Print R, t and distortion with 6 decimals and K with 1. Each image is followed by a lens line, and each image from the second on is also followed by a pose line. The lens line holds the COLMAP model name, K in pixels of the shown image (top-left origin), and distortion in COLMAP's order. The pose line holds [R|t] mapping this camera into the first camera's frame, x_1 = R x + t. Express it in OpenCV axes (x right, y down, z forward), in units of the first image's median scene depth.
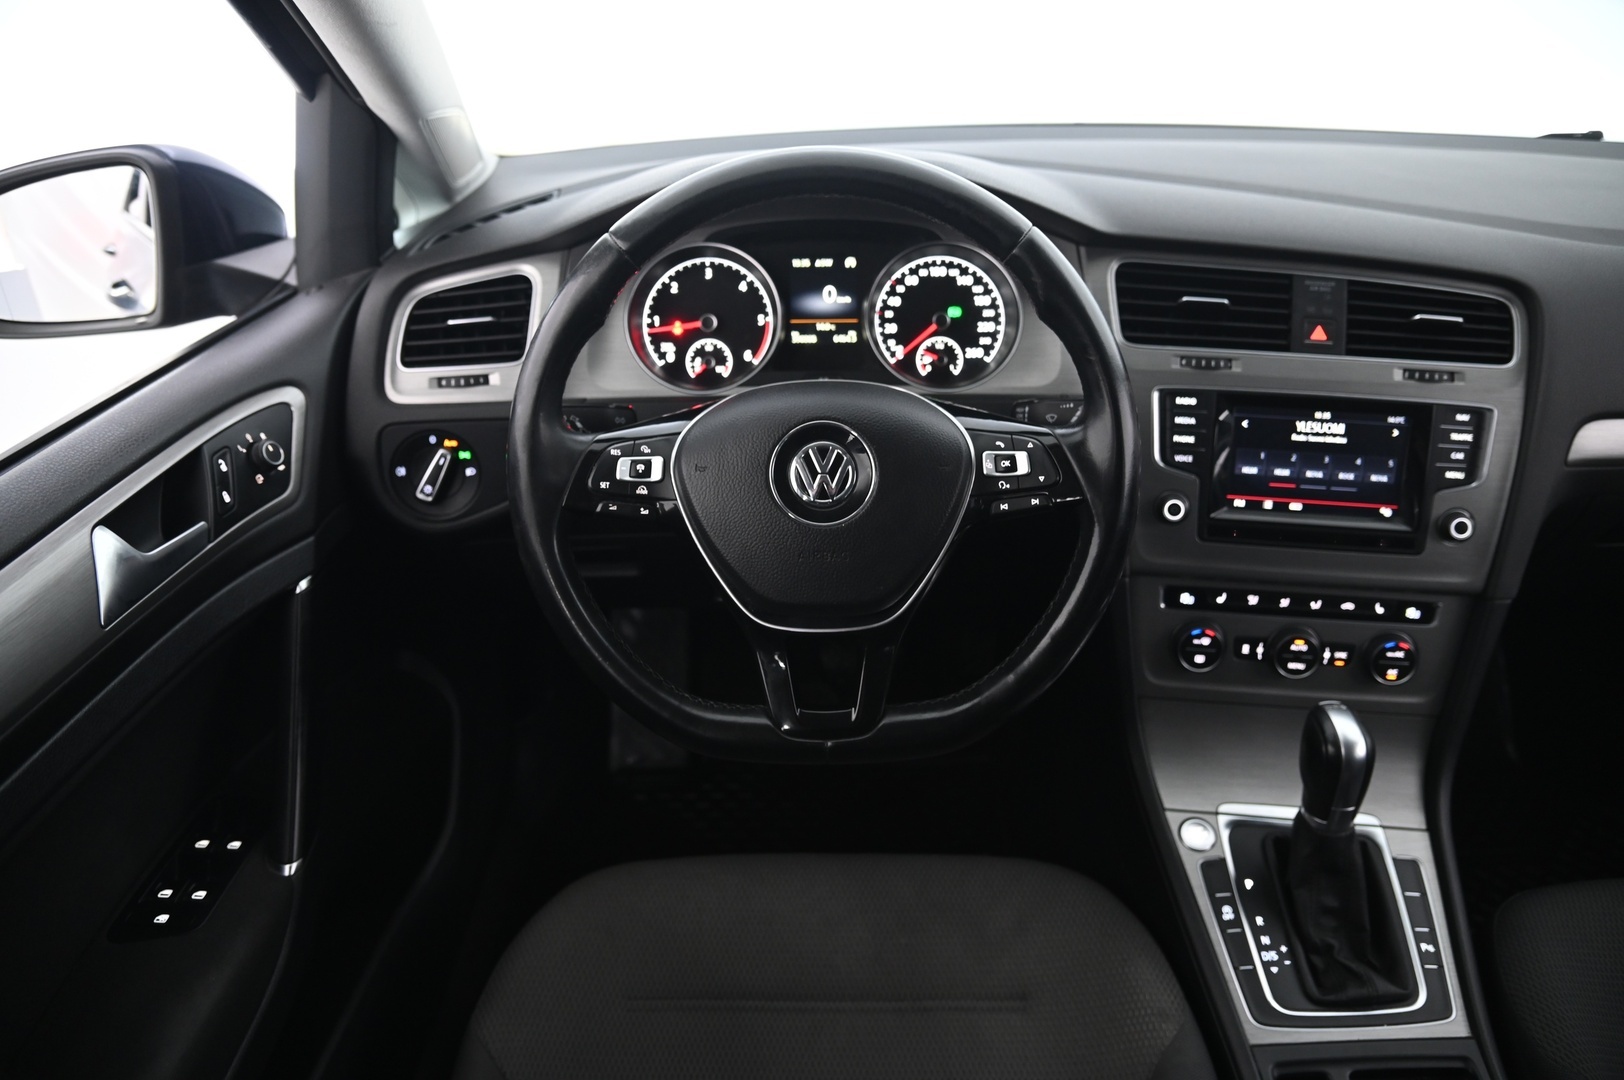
lens RADIAL K [[1118.7, 0, 799.0], [0, 1118.7, 538.5], [0, 0, 1]] dist [-0.108760, 0.041874]
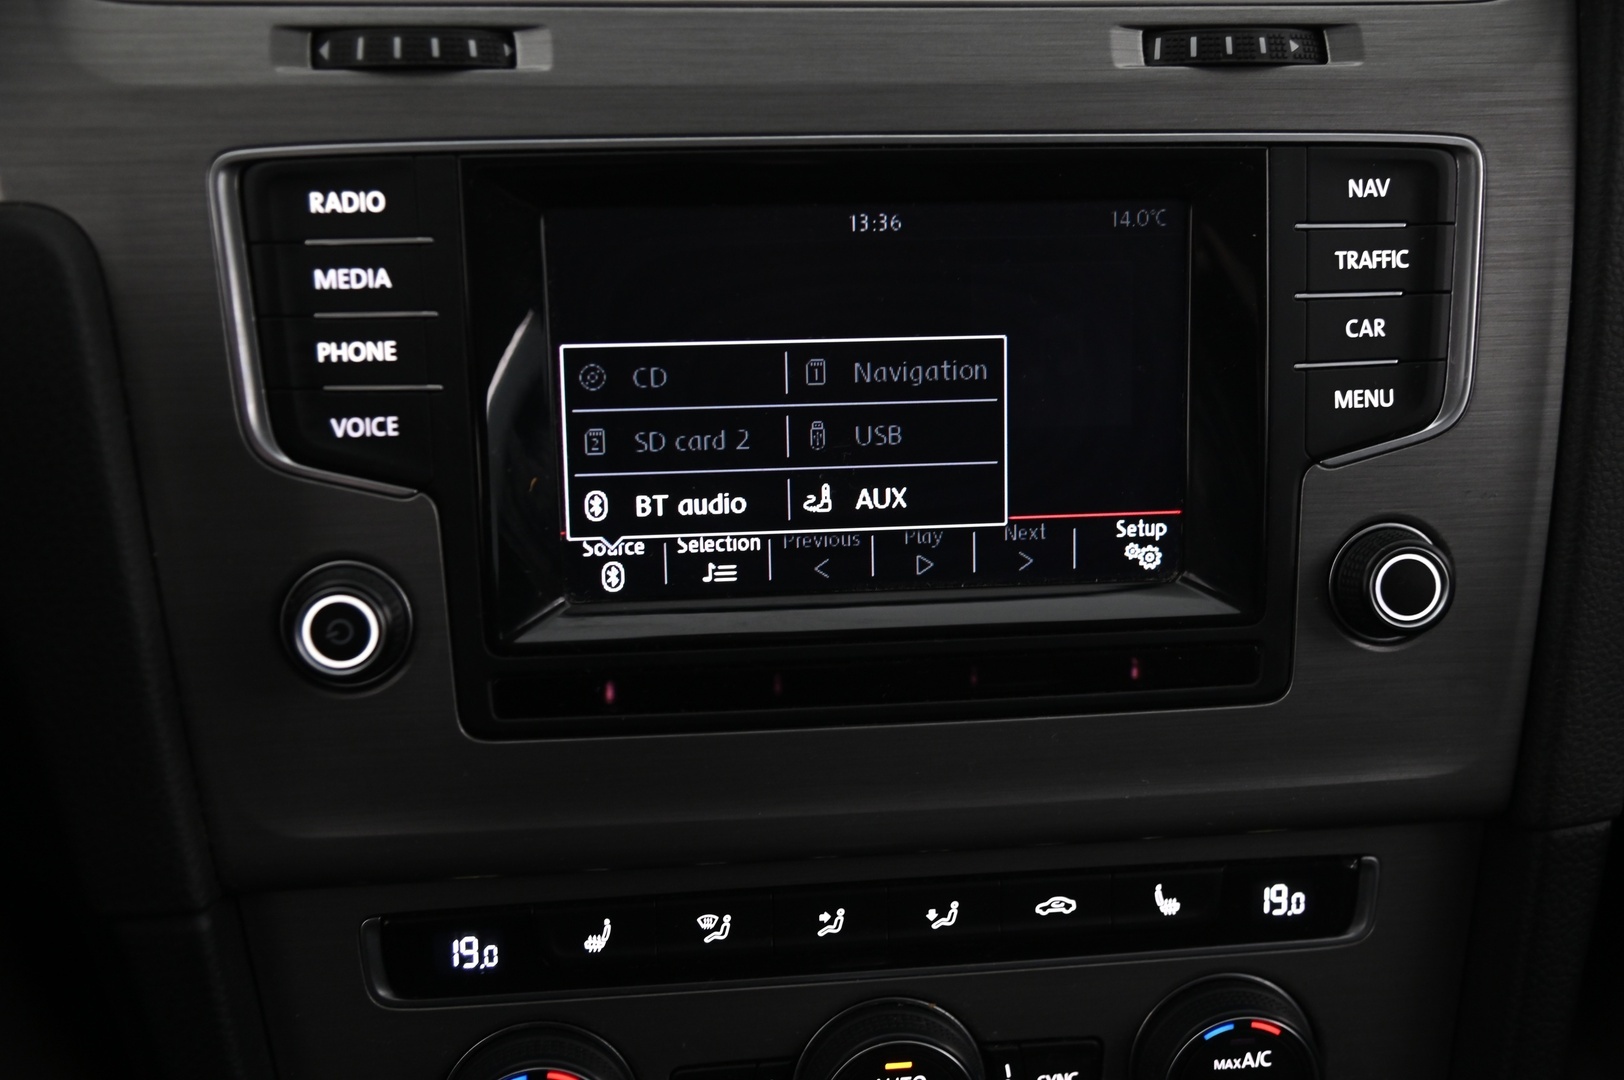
lens RADIAL K [[1971.3, 0, 821.0], [0, 1971.3, 533.3], [0, 0, 1]] dist [0.082922, 0.000000]
pose [[0.960304, -0.092982, 0.263003, 0.336234], [0.106779, 0.993532, -0.038630, -0.019625], [-0.257710, 0.065180, 0.964021, 0.546903]]
